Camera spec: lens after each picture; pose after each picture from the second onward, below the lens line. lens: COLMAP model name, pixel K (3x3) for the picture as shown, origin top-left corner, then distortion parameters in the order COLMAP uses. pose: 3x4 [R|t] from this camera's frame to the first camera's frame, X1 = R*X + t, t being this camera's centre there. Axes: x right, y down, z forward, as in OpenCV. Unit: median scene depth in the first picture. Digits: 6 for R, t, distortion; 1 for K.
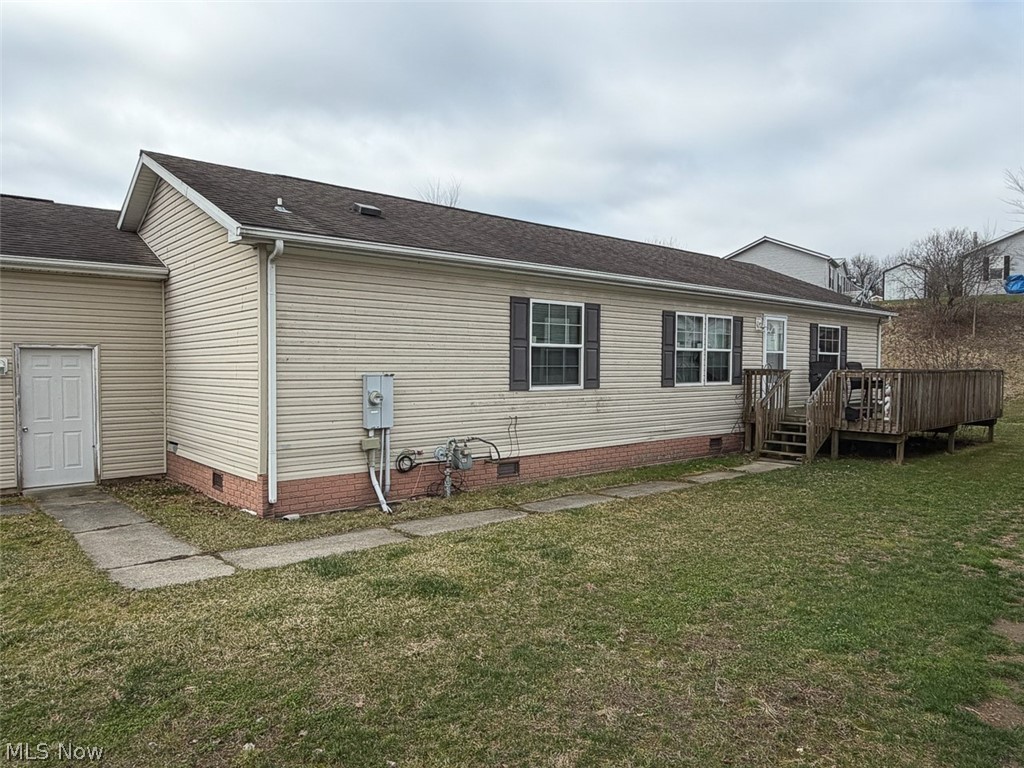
lens RADIAL K [[690.7, 0, 514.0], [0, 690.7, 384.0], [0, 0, 1]] dist [0.006349, -0.000935]
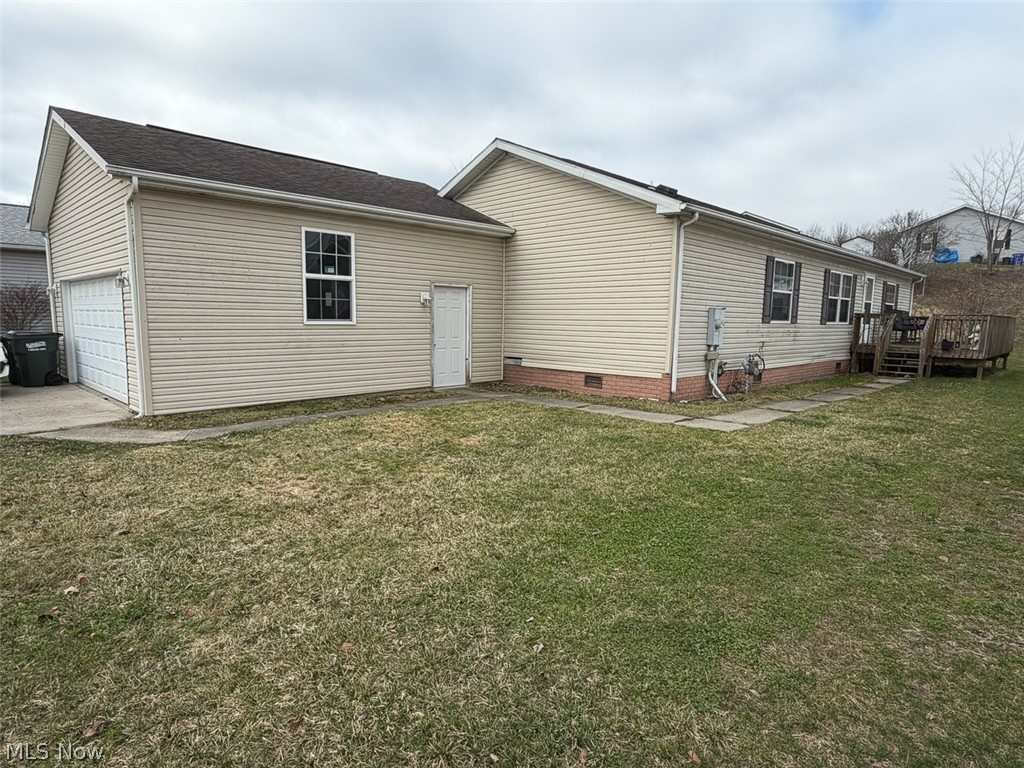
lens RADIAL K [[592.7, 0, 509.7], [0, 592.7, 386.5], [0, 0, 1]] dist [0.005401, 0.001064]
pose [[0.997037, 0.006751, 0.076627, -0.559859], [-0.013534, 0.995998, 0.088350, 0.035796], [-0.075724, -0.089125, 0.993138, -0.170727]]
